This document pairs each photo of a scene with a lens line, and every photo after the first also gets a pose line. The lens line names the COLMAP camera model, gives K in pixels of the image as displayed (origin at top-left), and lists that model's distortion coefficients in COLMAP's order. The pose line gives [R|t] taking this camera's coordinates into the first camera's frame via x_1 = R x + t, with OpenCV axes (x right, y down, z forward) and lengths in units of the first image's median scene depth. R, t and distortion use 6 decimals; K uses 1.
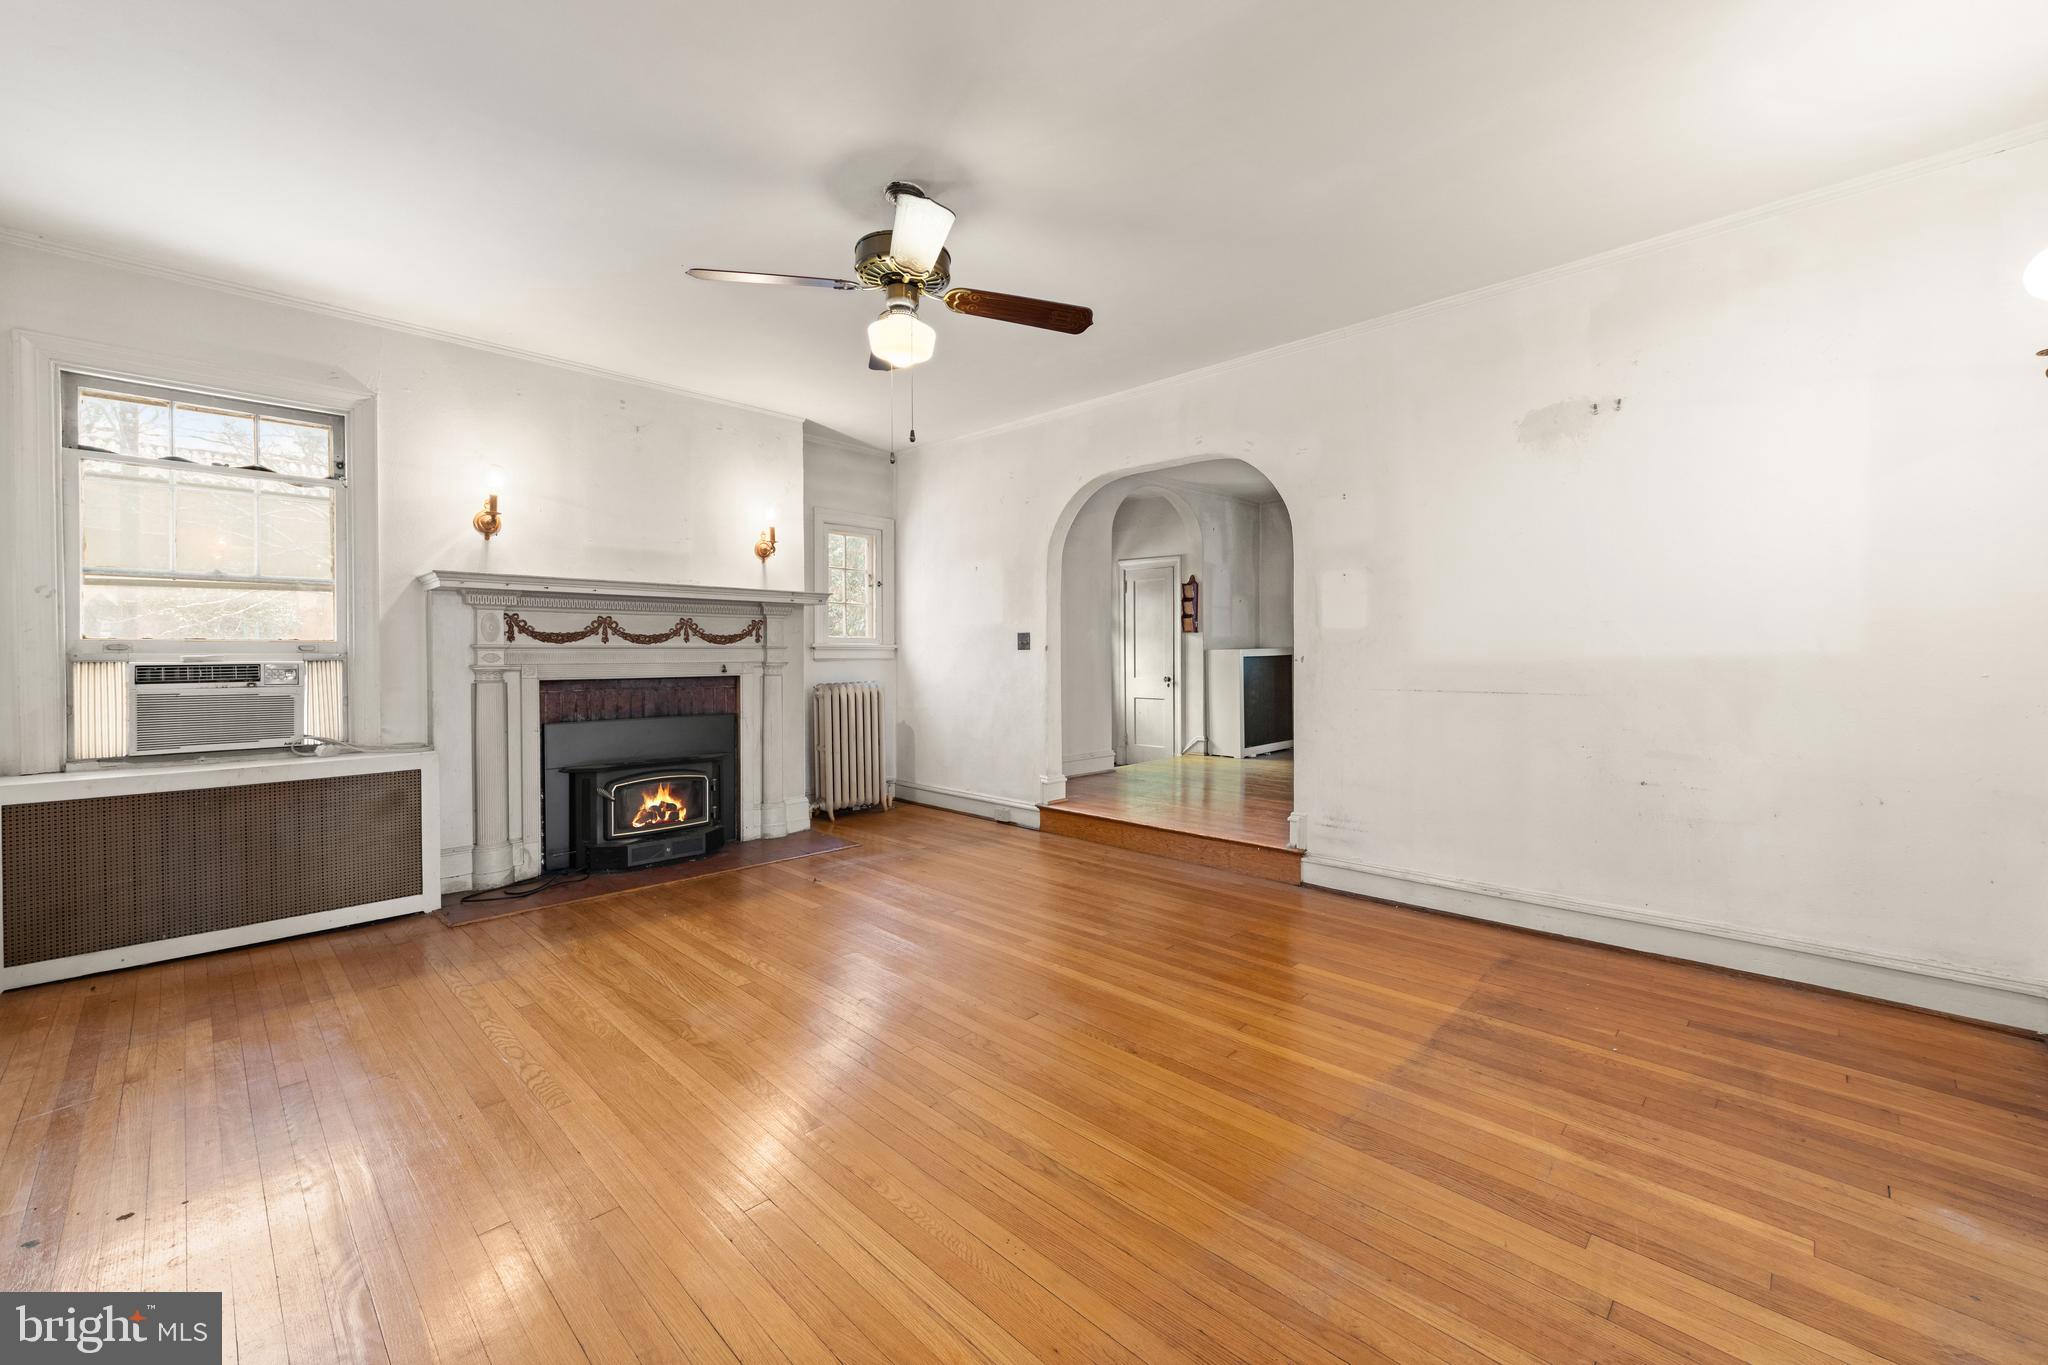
lens RADIAL K [[826.0, 0, 1006.7], [0, 826.0, 660.4], [0, 0, 1]] dist [-0.000405, -0.000161]
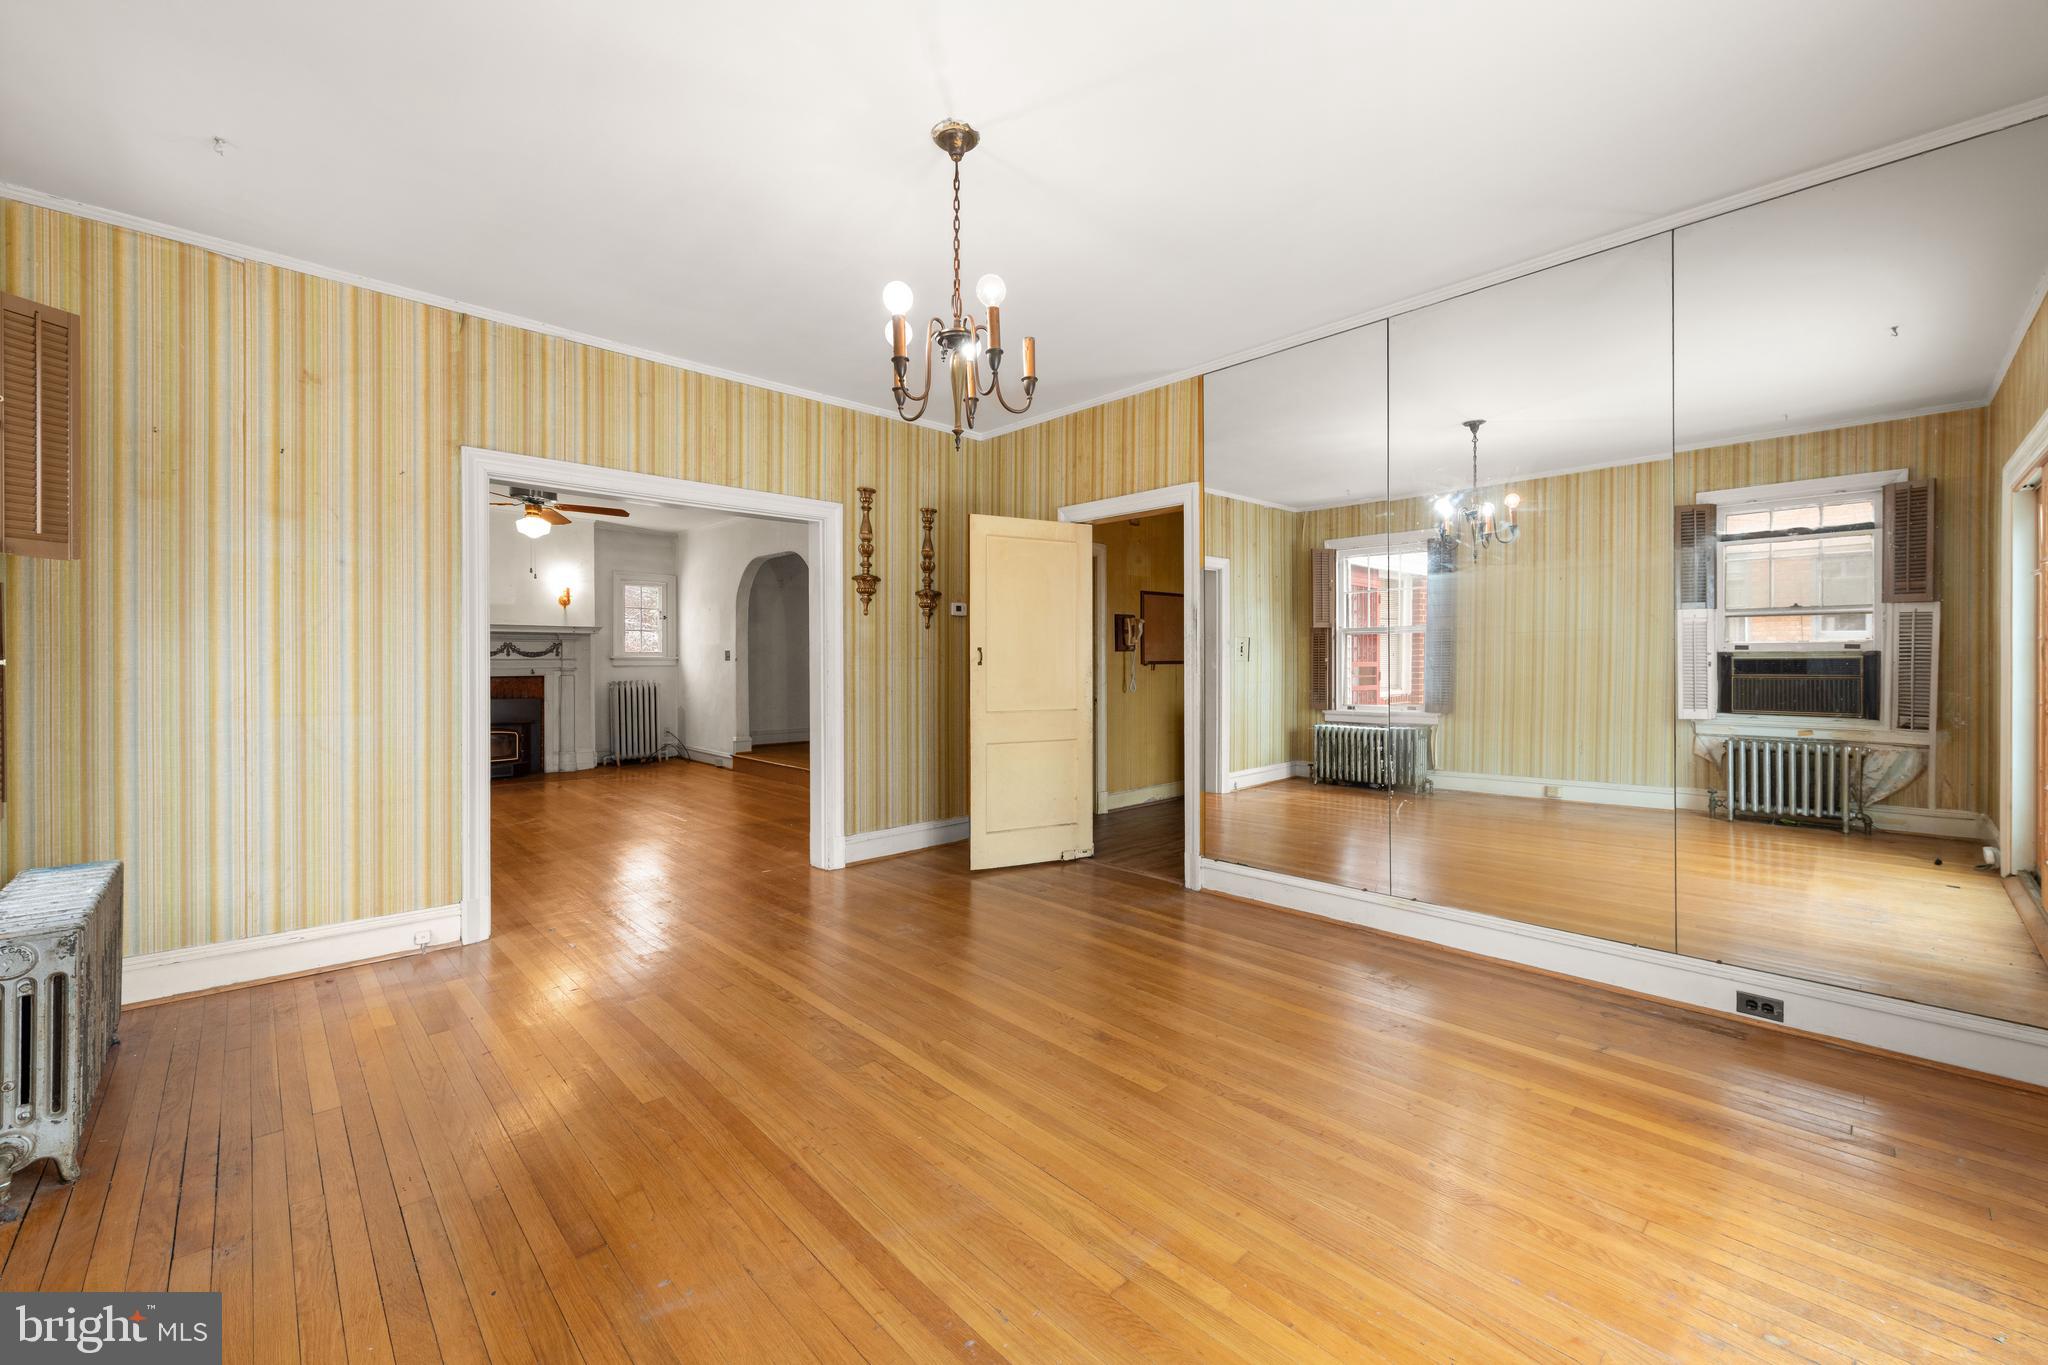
lens RADIAL K [[826.0, 0, 1020.9], [0, 826.0, 662.5], [0, 0, 1]] dist [-0.000405, -0.000161]
pose [[0.999893, 0.003545, -0.014160, 0.637756], [-0.003618, 0.999980, -0.005124, -0.003268], [0.014142, 0.005175, 0.999887, -0.646931]]
